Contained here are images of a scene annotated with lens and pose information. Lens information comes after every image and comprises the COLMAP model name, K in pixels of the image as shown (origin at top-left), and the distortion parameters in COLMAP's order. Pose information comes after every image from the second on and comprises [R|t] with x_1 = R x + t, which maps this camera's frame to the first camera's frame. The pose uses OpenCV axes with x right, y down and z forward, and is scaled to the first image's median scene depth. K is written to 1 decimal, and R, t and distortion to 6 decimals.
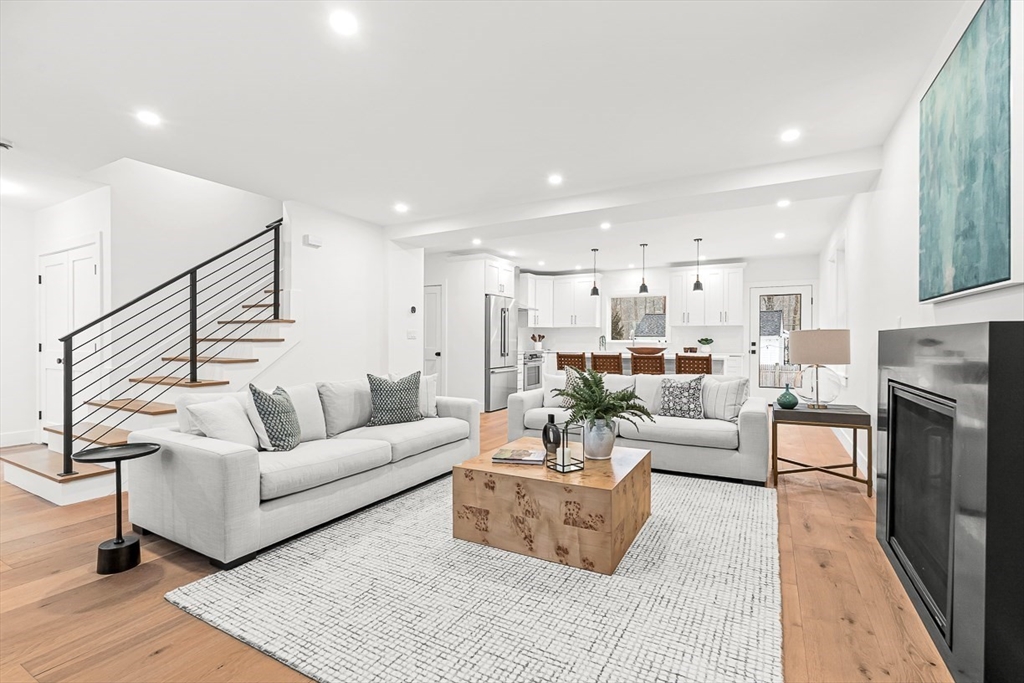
lens RADIAL K [[466.5, 0, 511.1], [0, 466.5, 343.5], [0, 0, 1]] dist [-0.000932, -0.000330]
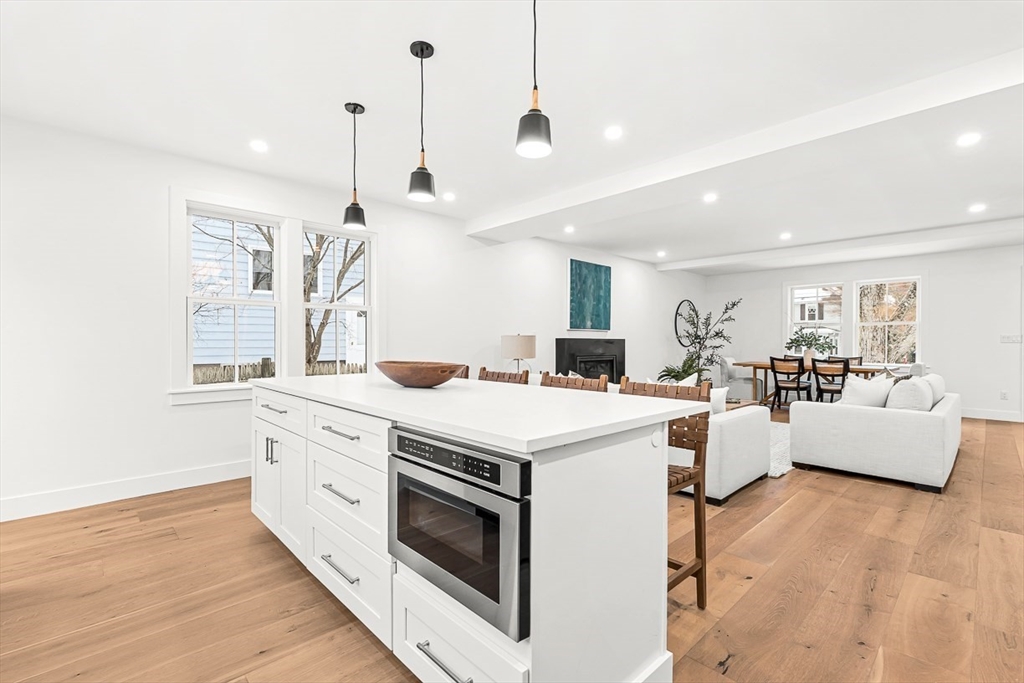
lens RADIAL K [[450.6, 0, 512.0], [0, 450.6, 341.5], [0, 0, 1]] dist [-0.006647, 0.000019]
pose [[-0.951232, -0.003054, 0.308460, 0.239830], [-0.001152, 0.999979, 0.006346, -0.018353], [-0.308473, 0.005681, -0.951216, 2.470157]]
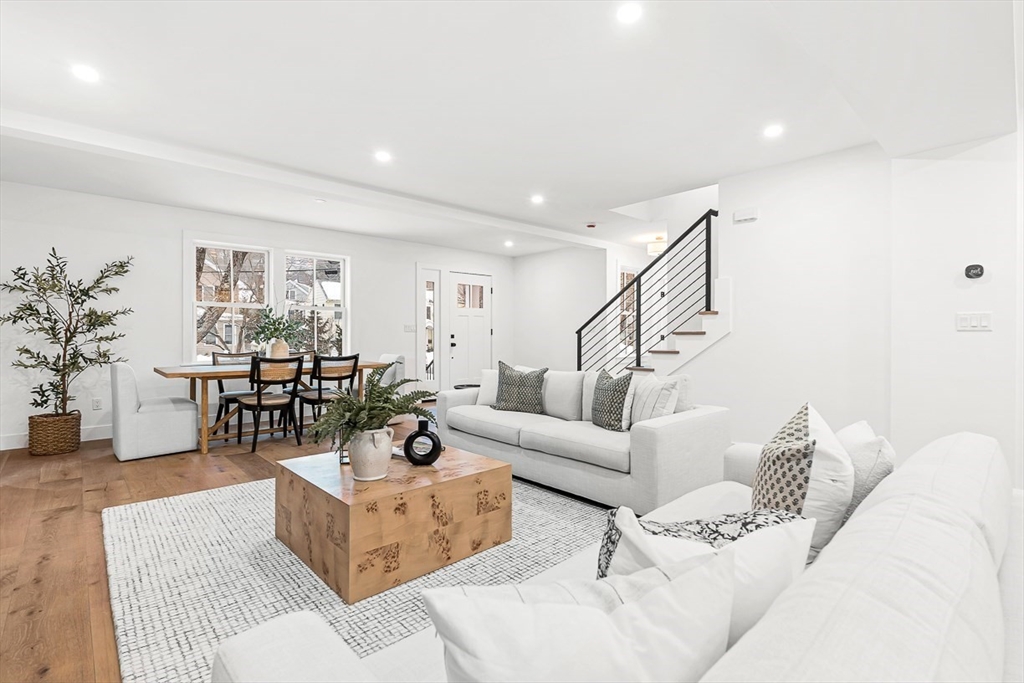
lens RADIAL K [[478.6, 0, 511.2], [0, 478.6, 335.2], [0, 0, 1]] dist [-0.001298, -0.000010]
pose [[-0.320979, 0.003031, -0.947081, 0.712254], [-0.009740, 0.999931, 0.006501, -0.006906], [0.947036, 0.011311, -0.320928, 1.197108]]
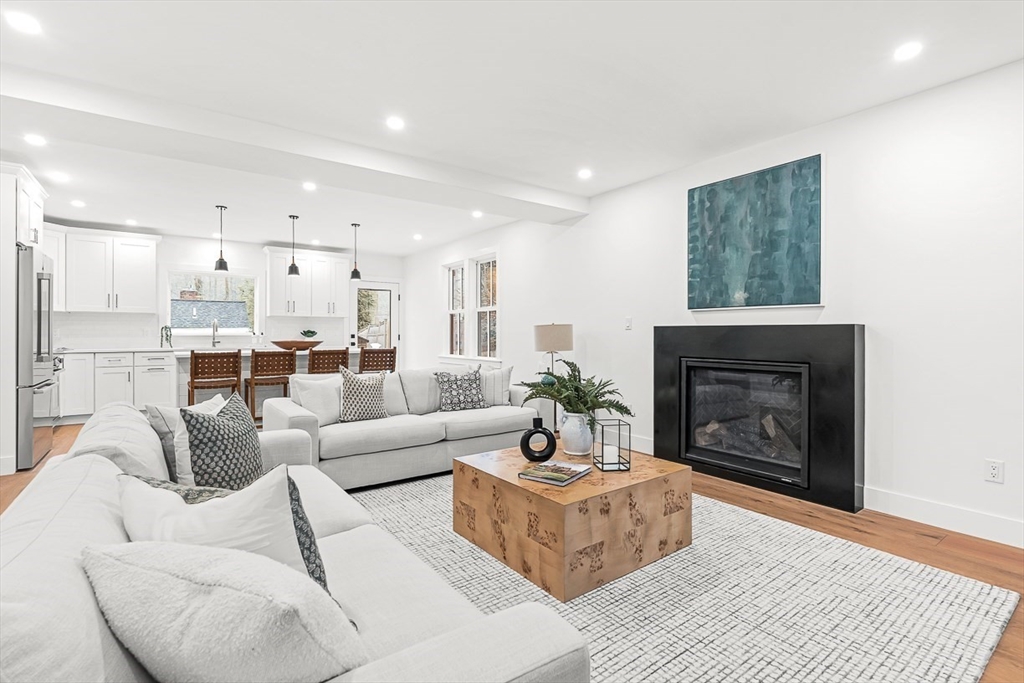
lens RADIAL K [[477.4, 0, 517.7], [0, 477.4, 333.9], [0, 0, 1]] dist [-0.002326, -0.000291]
pose [[0.414220, -0.001854, 0.910175, -0.616789], [0.005796, 0.999983, -0.000601, -0.002910], [-0.910158, 0.005525, 0.414224, 0.561250]]
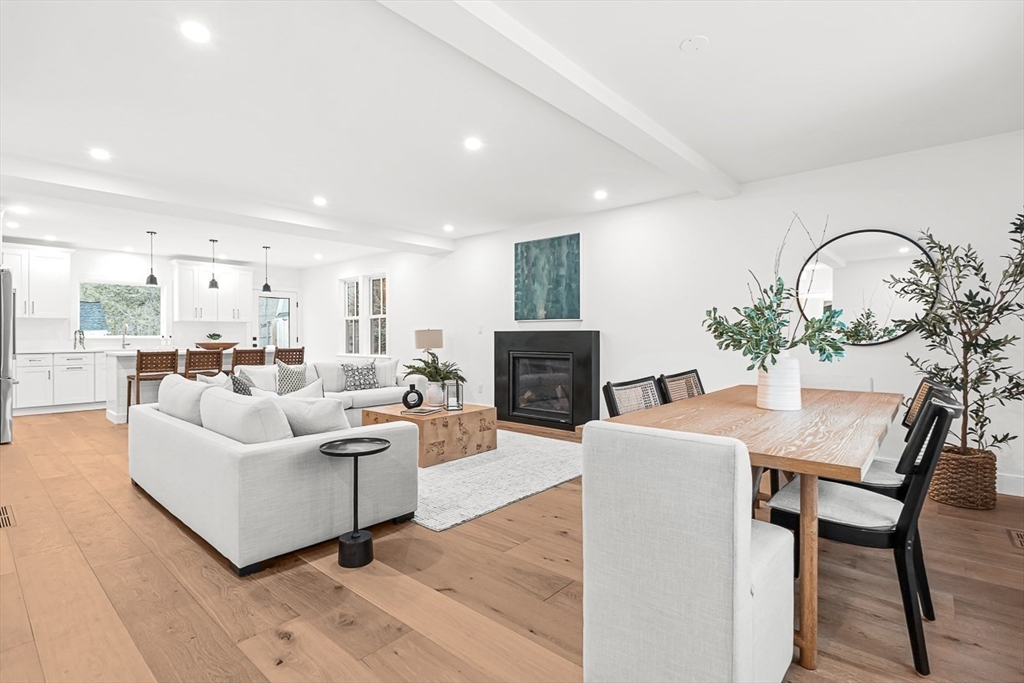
lens RADIAL K [[486.4, 0, 519.2], [0, 486.4, 337.6], [0, 0, 1]] dist [-0.003038, -0.000331]
pose [[0.199659, -0.005076, 0.979852, -1.172206], [0.007888, 0.999963, 0.003573, -0.002464], [-0.979834, 0.007015, 0.199691, 0.289108]]
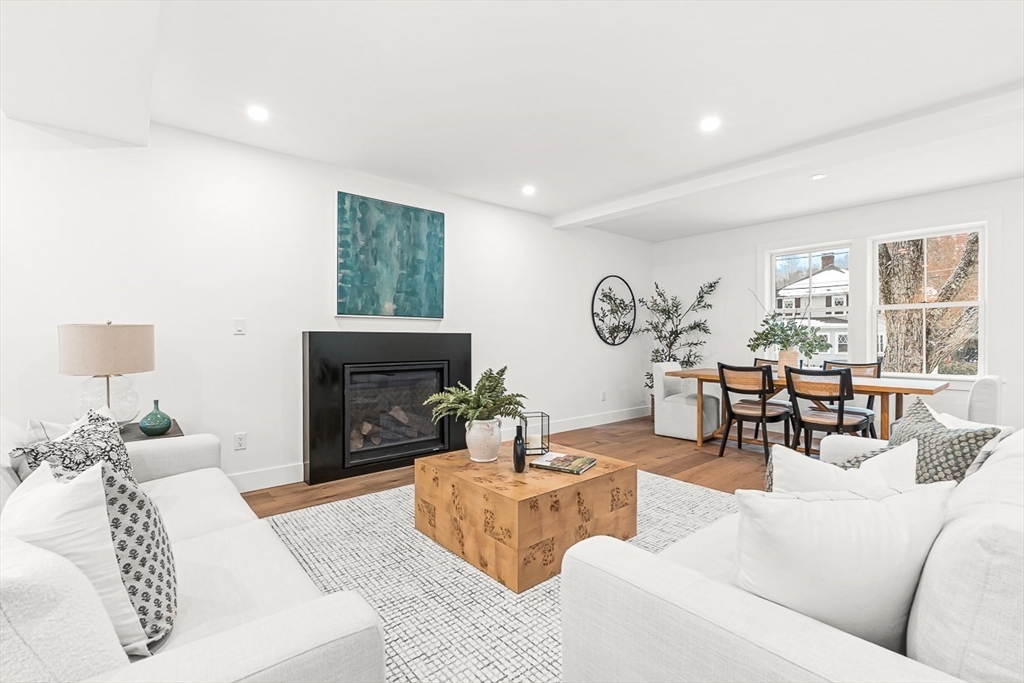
lens RADIAL K [[450.6, 0, 512.0], [0, 450.6, 341.5], [0, 0, 1]] dist [-0.006647, 0.000019]
pose [[-0.934292, -0.003174, 0.356495, -0.162181], [0.001566, 0.999914, 0.013008, -0.010664], [-0.356506, 0.012711, -0.934207, 1.483930]]
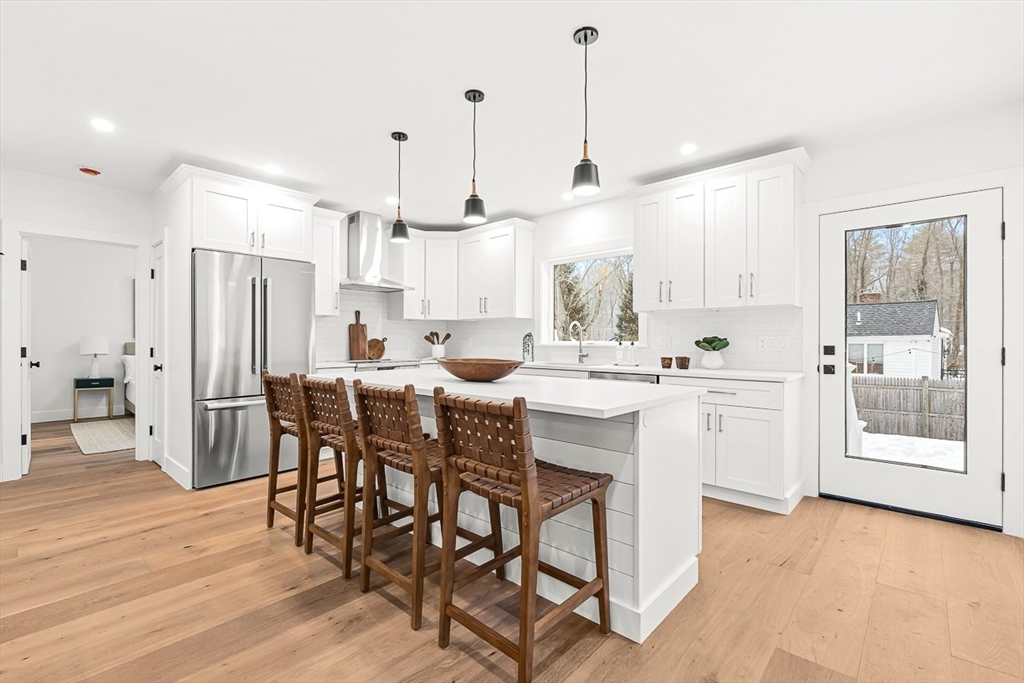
lens RADIAL K [[450.6, 0, 512.0], [0, 450.6, 341.5], [0, 0, 1]] dist [-0.006647, 0.000019]
pose [[0.971409, -0.000617, -0.237412, 0.777238], [-0.001116, 0.999974, -0.007164, -0.008511], [0.237411, 0.007224, 0.971383, 1.247411]]
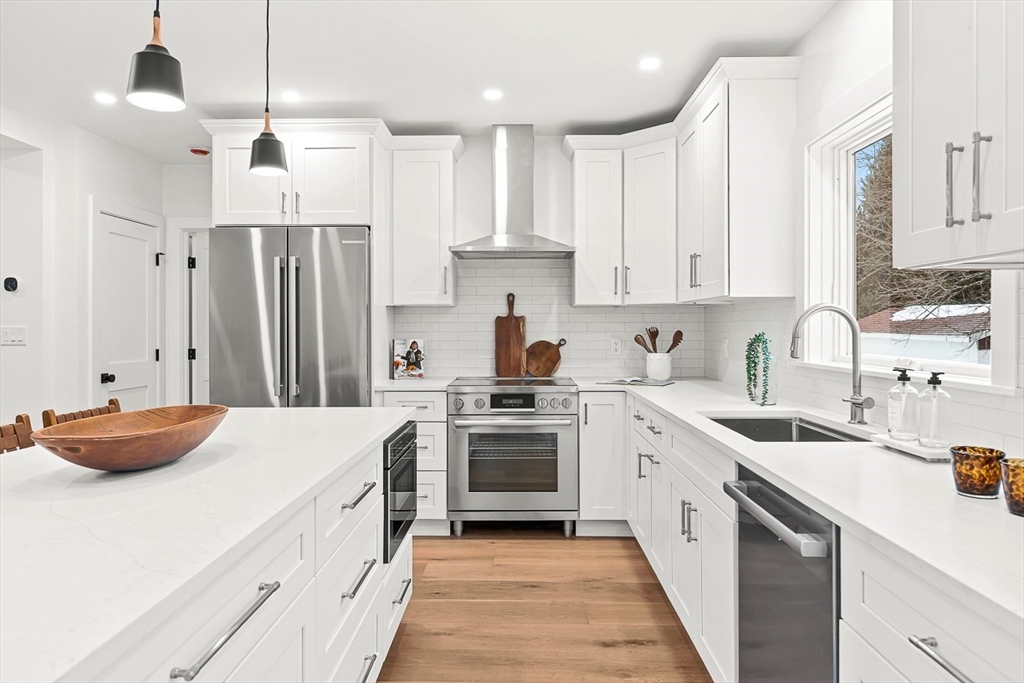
lens RADIAL K [[675.4, 0, 513.8], [0, 675.4, 326.2], [0, 0, 1]] dist [-0.002542, -0.000691]
pose [[0.469368, -0.004002, -0.882994, 1.086850], [-0.004406, 0.999967, -0.006875, -0.046274], [0.882992, 0.007117, 0.469334, 1.928778]]
